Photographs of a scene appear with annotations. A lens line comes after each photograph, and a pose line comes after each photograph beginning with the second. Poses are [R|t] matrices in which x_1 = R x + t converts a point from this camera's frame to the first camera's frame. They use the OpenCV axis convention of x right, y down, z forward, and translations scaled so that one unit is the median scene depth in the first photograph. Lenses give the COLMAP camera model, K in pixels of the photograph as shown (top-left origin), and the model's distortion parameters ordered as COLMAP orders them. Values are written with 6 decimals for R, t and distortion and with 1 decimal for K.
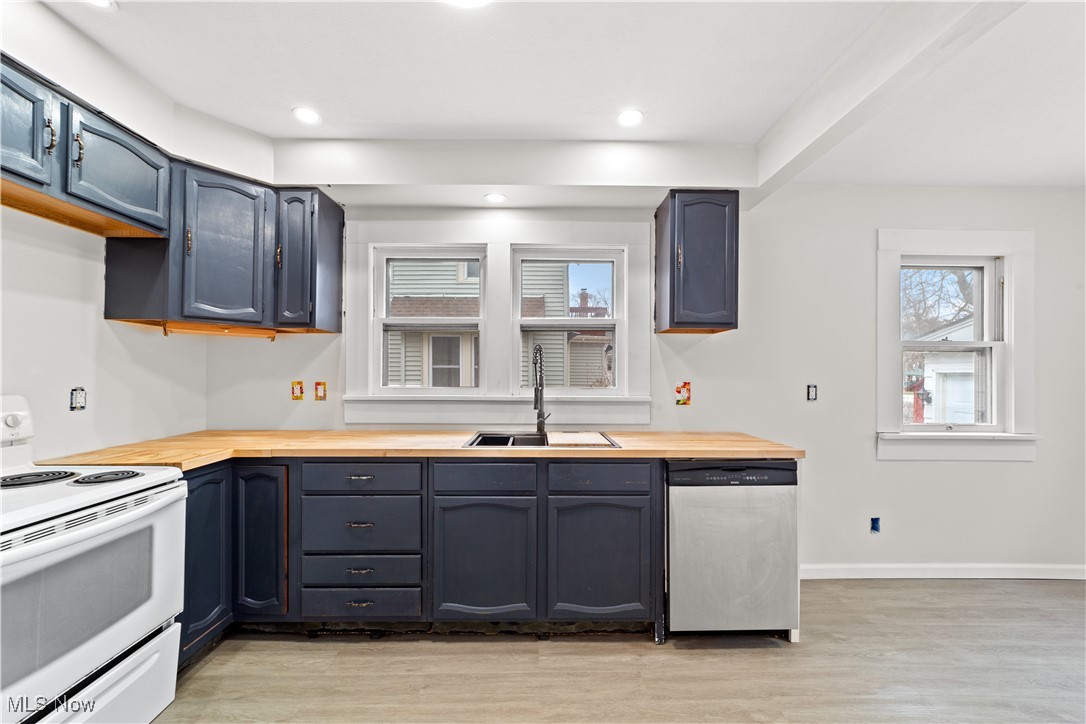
lens RADIAL K [[424.6, 0, 542.7], [0, 424.6, 369.7], [0, 0, 1]] dist [0.000445, 0.000522]
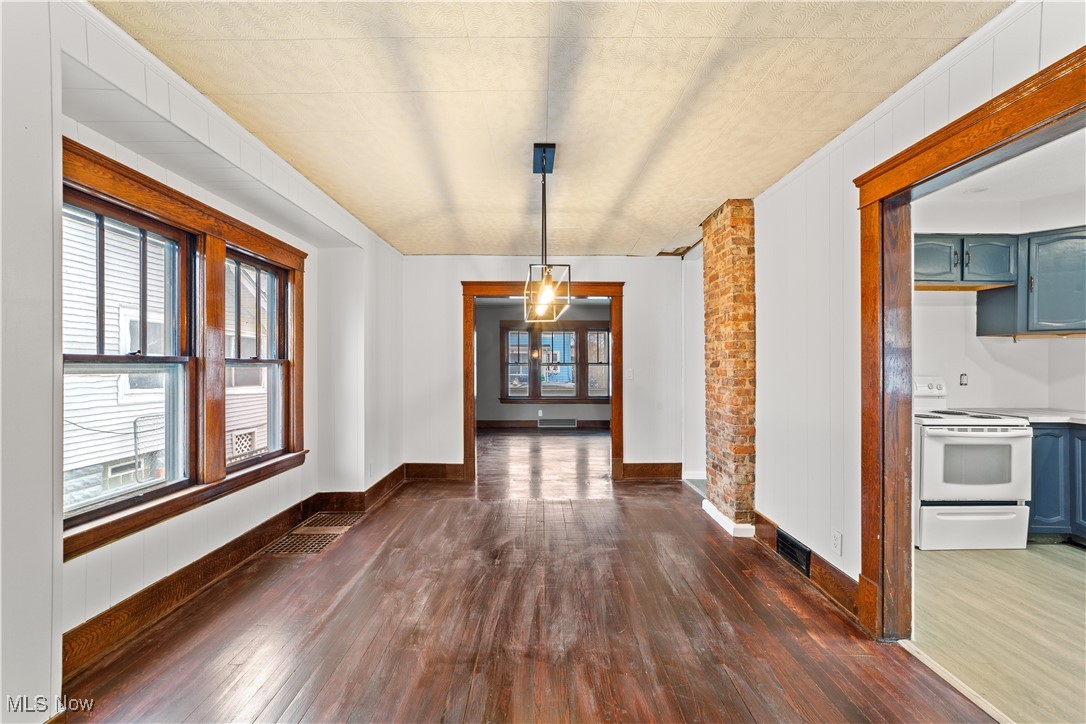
lens RADIAL K [[407.3, 0, 537.4], [0, 407.3, 363.0], [0, 0, 1]] dist [0.000740, 0.000233]
pose [[-0.008699, -0.007180, -0.999936, 0.738438], [0.004023, 0.999966, -0.007215, -0.000851], [0.999954, -0.004086, -0.008670, -0.875746]]
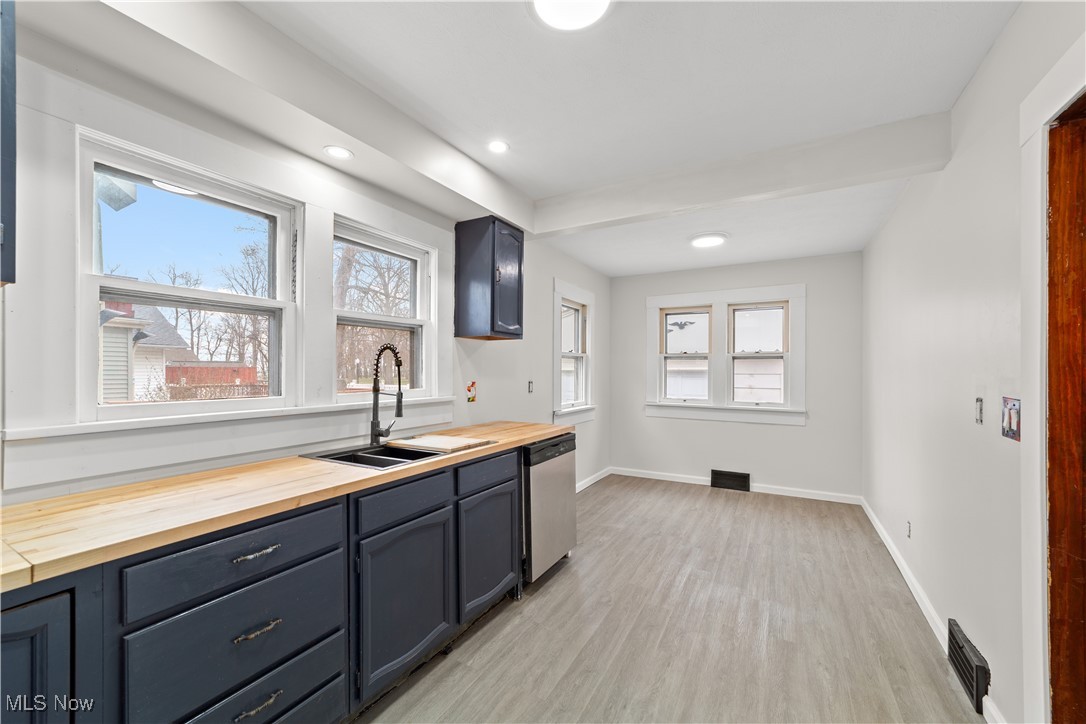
lens RADIAL K [[437.3, 0, 538.7], [0, 437.3, 370.6], [0, 0, 1]] dist [-0.002170, 0.000098]
pose [[0.500350, -0.006082, 0.865802, -0.769981], [-0.004343, 0.999945, 0.009534, -0.015847], [-0.865813, -0.008530, 0.500296, 0.339977]]
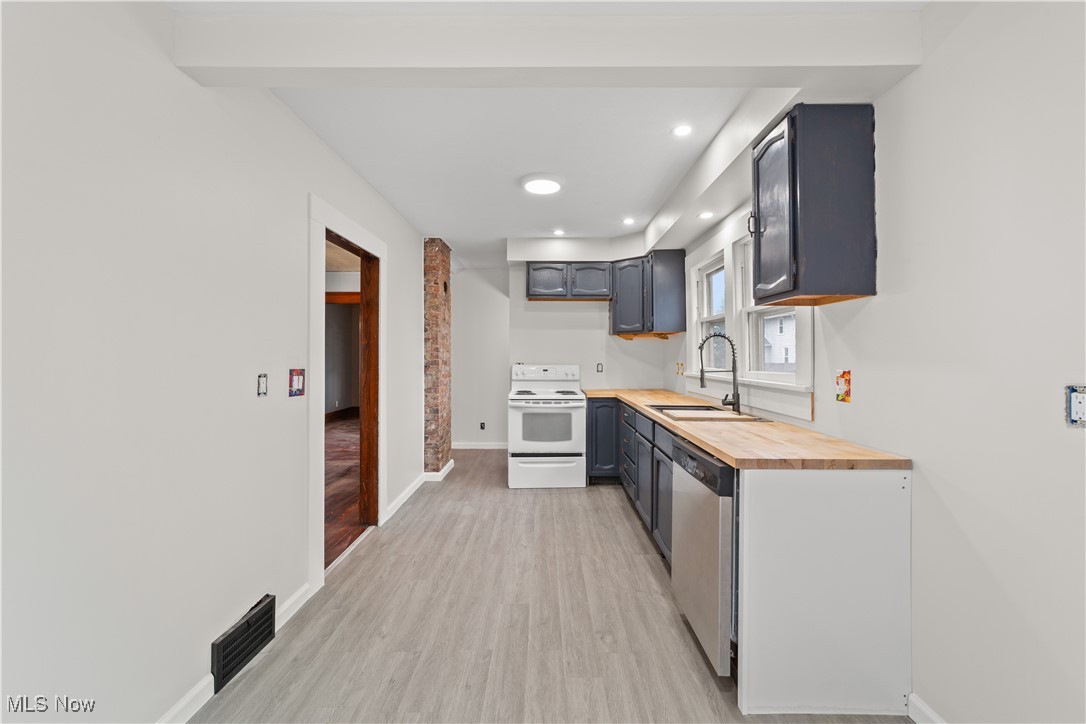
lens RADIAL K [[417.7, 0, 542.3], [0, 417.7, 365.7], [0, 0, 1]] dist [-0.000828, 0.000201]
pose [[-0.015225, 0.017034, -0.999739, 1.348466], [0.003782, 0.999849, 0.016978, 0.011781], [0.999877, -0.003523, -0.015287, 0.662533]]
